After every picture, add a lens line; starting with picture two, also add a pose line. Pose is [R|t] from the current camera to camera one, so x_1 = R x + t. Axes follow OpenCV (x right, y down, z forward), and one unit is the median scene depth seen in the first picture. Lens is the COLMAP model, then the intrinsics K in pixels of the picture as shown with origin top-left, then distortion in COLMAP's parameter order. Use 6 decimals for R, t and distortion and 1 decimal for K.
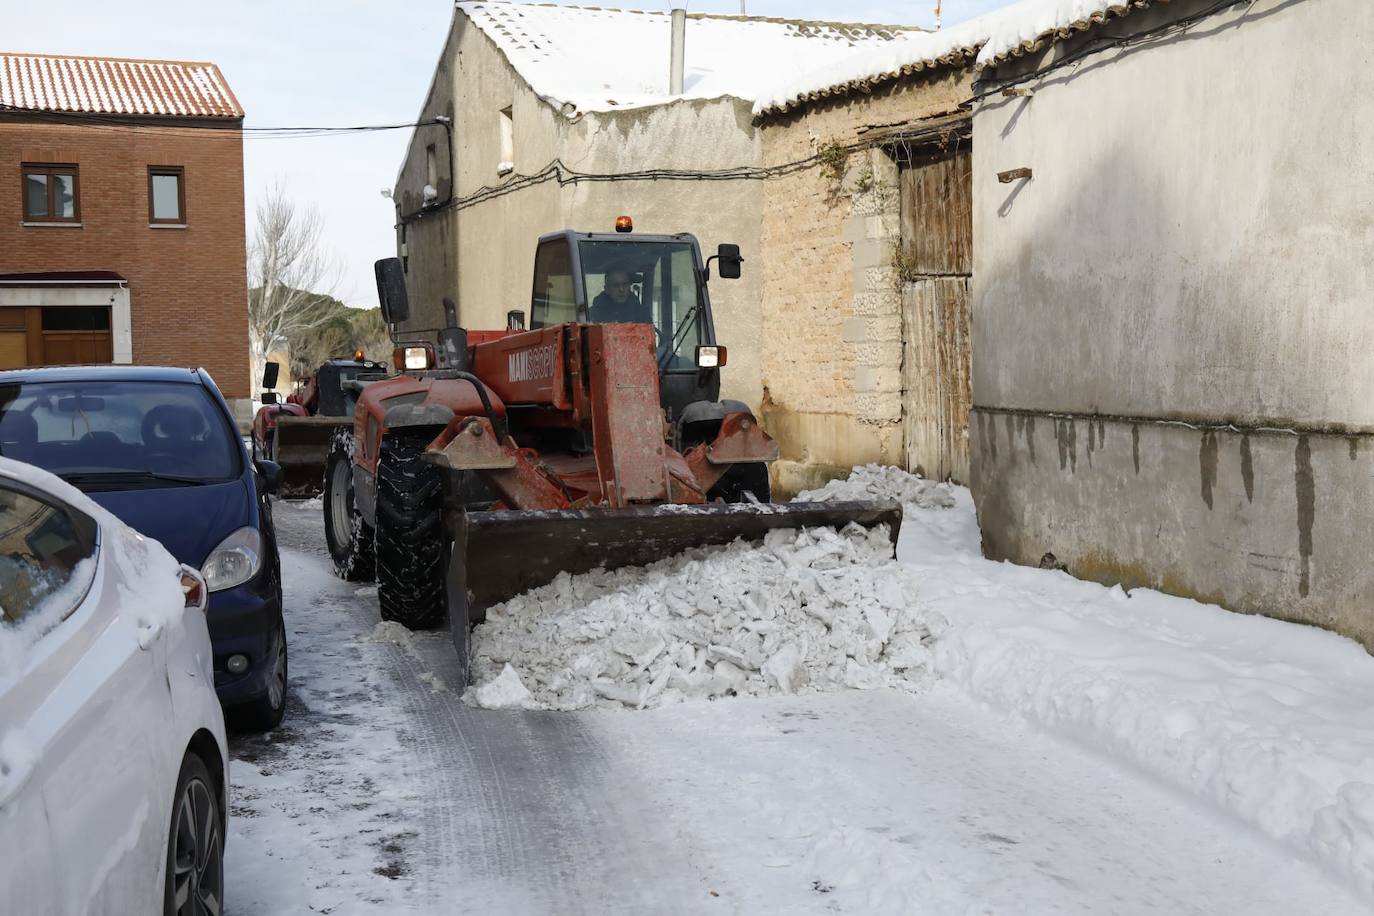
lens RADIAL K [[1772.7, 0, 687.0], [0, 1772.7, 458.0], [0, 0, 1]] dist [0.054314, -0.001305]
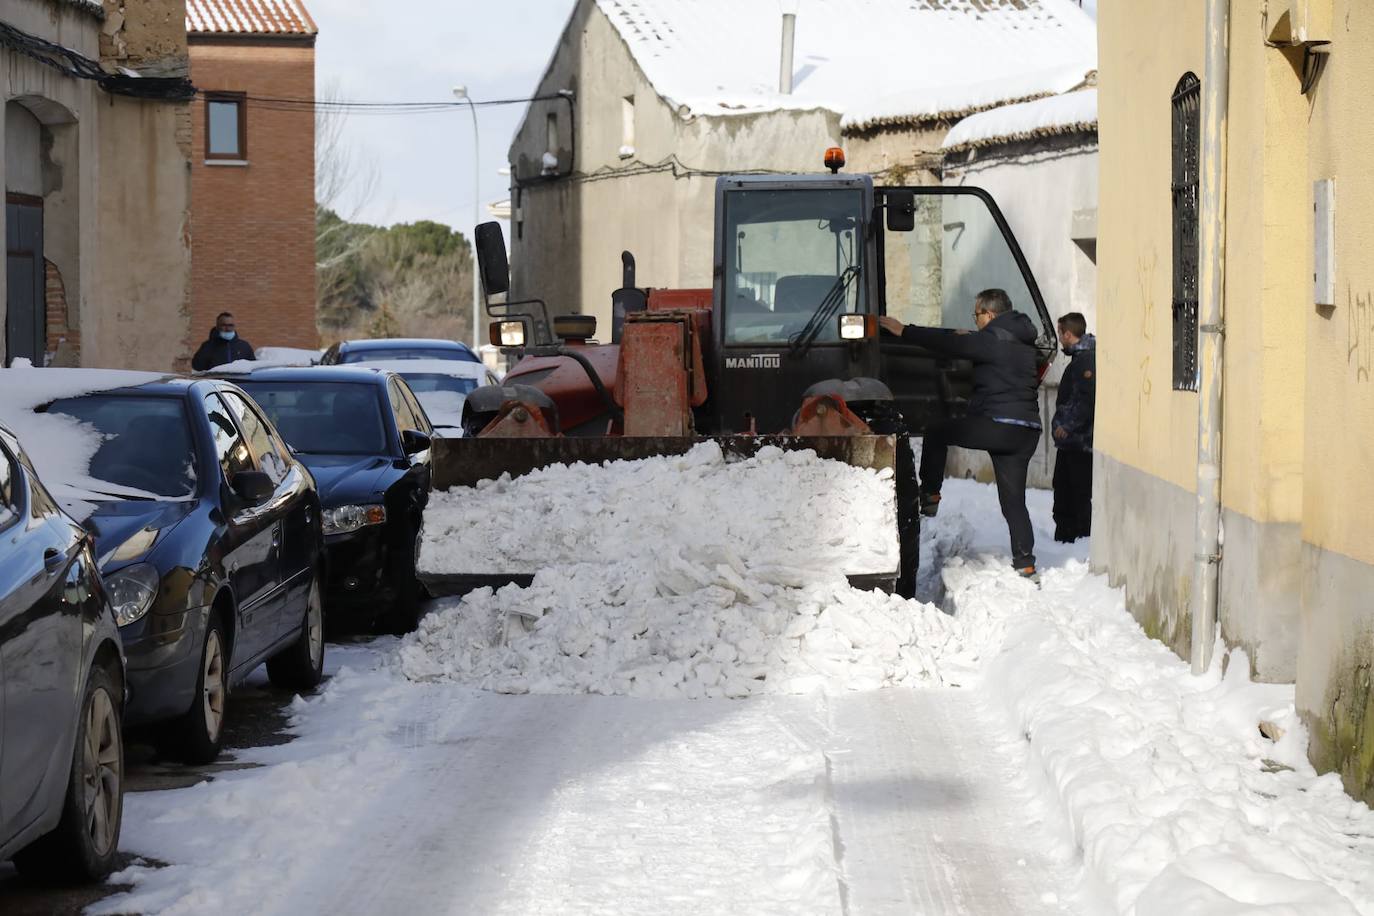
lens RADIAL K [[3702.2, 0, 687.0], [0, 3702.2, 458.0], [0, 0, 1]] dist [0.043712, -0.908482]
pose [[0.996526, 0.020269, -0.080774, 0.114536], [-0.021586, 0.999648, -0.015457, 0.051851], [0.080432, 0.017147, 0.996613, -1.182022]]
